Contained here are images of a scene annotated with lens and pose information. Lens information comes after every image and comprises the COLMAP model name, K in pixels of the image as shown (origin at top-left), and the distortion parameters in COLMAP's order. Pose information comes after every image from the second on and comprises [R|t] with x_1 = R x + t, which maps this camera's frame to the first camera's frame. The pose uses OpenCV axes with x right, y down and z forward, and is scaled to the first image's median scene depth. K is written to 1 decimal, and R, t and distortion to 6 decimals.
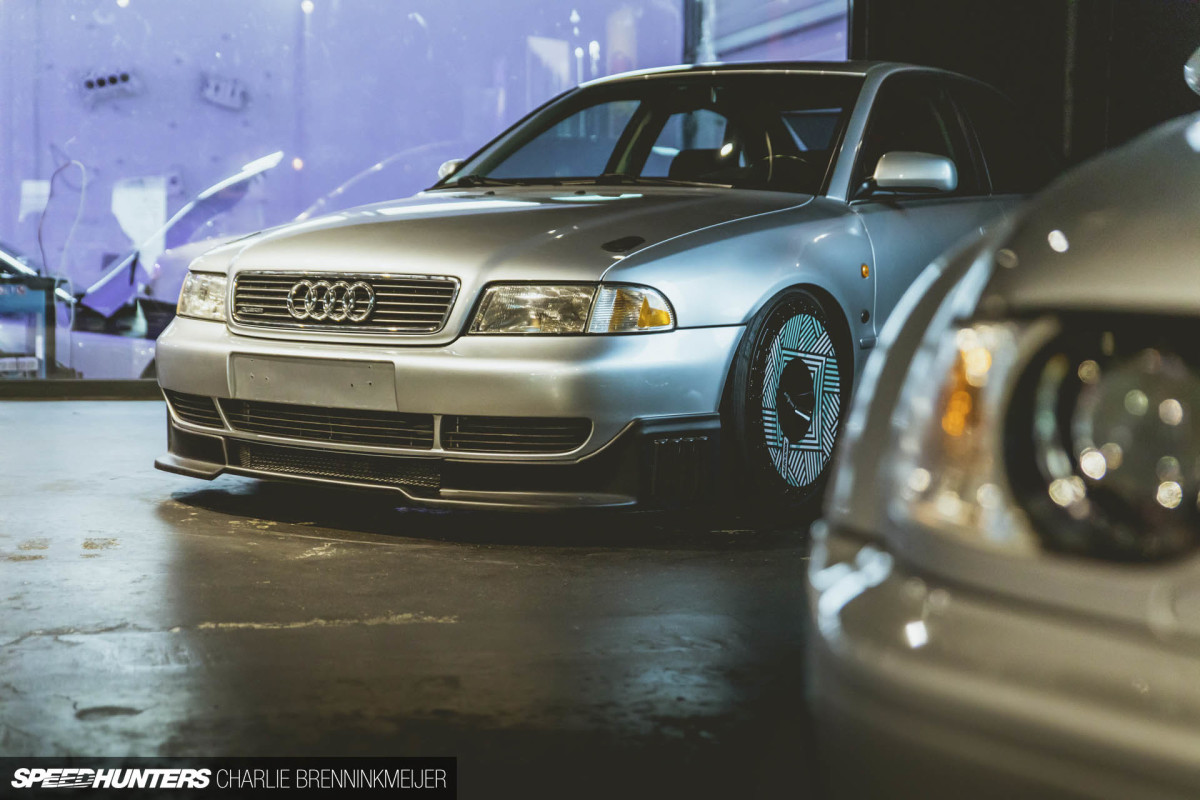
lens RADIAL K [[1961.7, 0, 599.9], [0, 1961.7, 401.8], [0, 0, 1]] dist [0.007808, 0.000000]
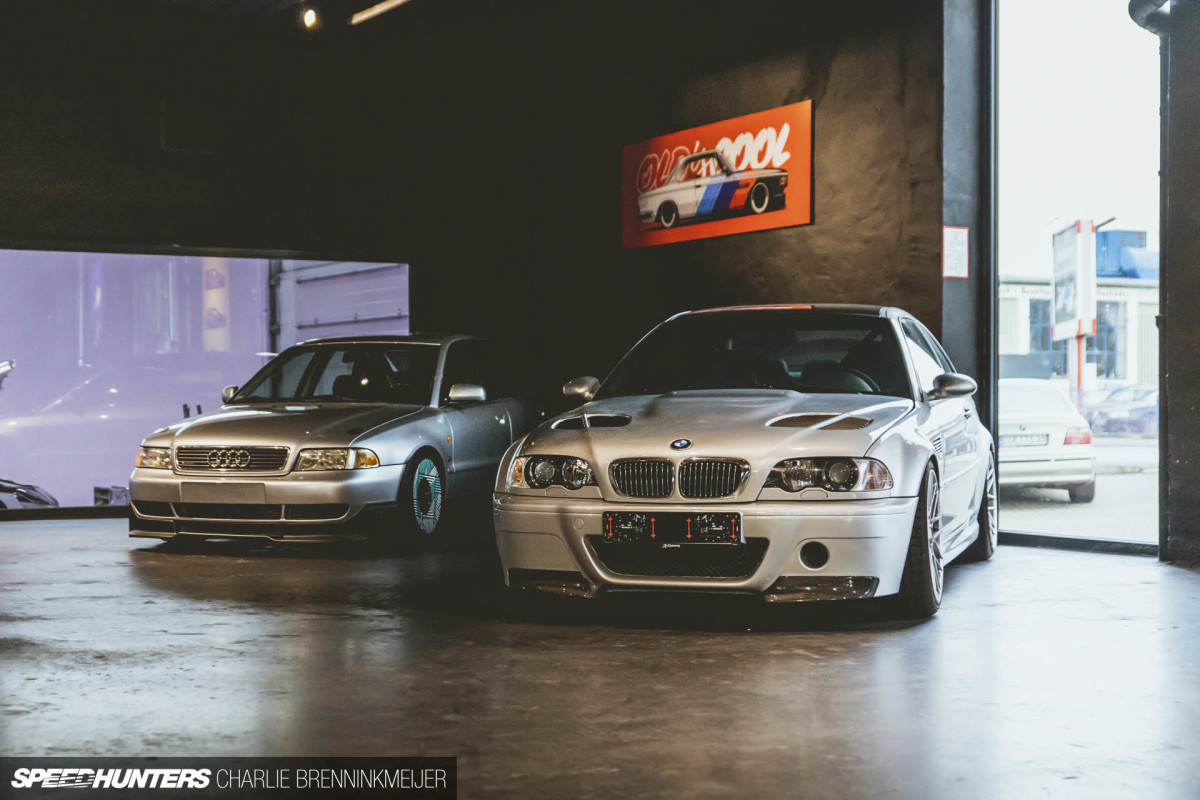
lens RADIAL K [[1766.4, 0, 599.8], [0, 1766.4, 401.0], [0, 0, 1]] dist [-0.009216, 0.000000]
pose [[0.964363, -0.019189, 0.263885, -0.264923], [0.039935, 0.996497, -0.073479, 0.052389], [-0.261551, 0.081399, 0.961751, -1.141660]]
